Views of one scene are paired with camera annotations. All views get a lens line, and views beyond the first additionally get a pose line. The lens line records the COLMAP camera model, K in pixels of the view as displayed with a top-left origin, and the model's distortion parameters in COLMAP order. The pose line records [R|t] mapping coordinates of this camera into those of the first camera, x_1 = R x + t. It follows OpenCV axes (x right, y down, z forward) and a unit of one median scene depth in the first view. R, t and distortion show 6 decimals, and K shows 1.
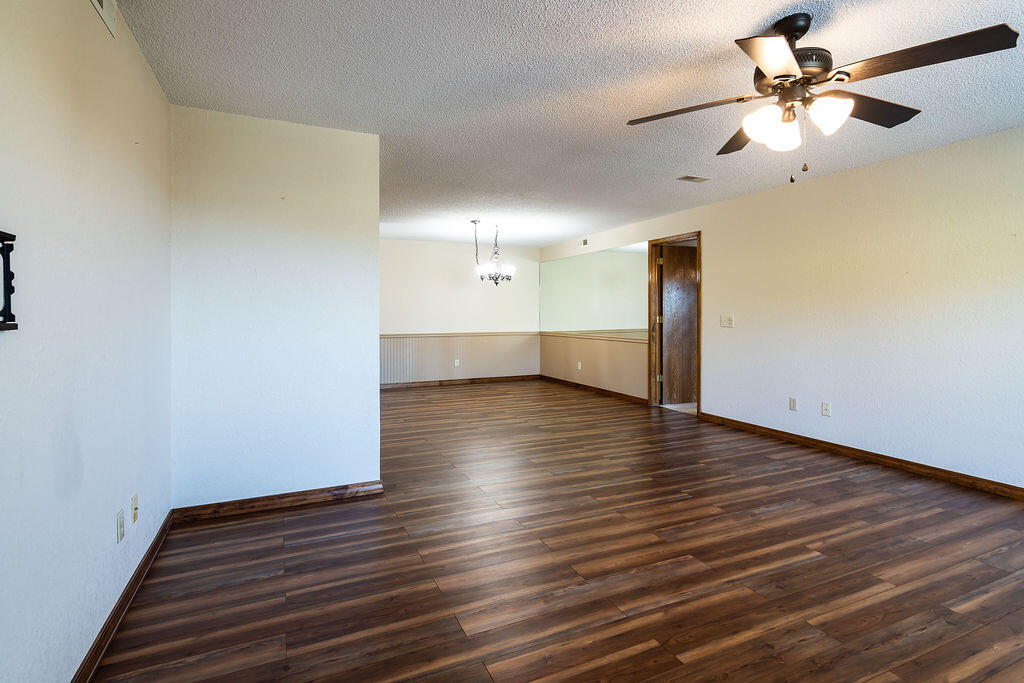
lens RADIAL K [[501.2, 0, 516.0], [0, 501.2, 336.9], [0, 0, 1]] dist [-0.001162, -0.000113]
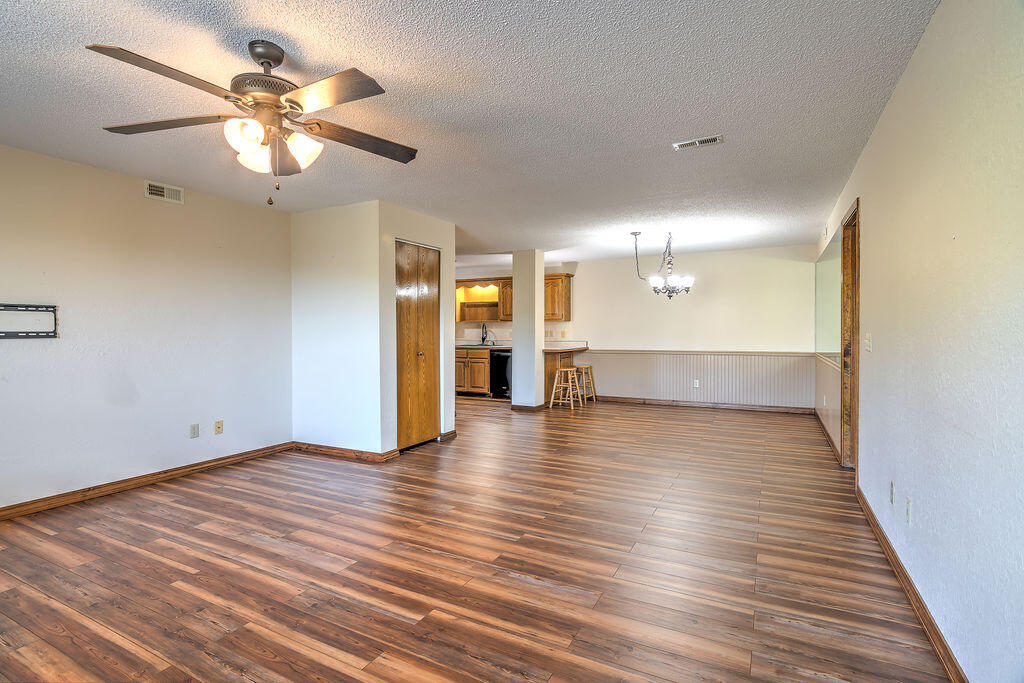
lens RADIAL K [[501.2, 0, 516.0], [0, 501.2, 336.9], [0, 0, 1]] dist [-0.001162, -0.000113]
pose [[0.604957, 0.007521, -0.796222, 1.164937], [-0.032646, 0.999349, -0.015365, -0.022046], [0.795588, 0.035288, 0.604809, 0.523606]]
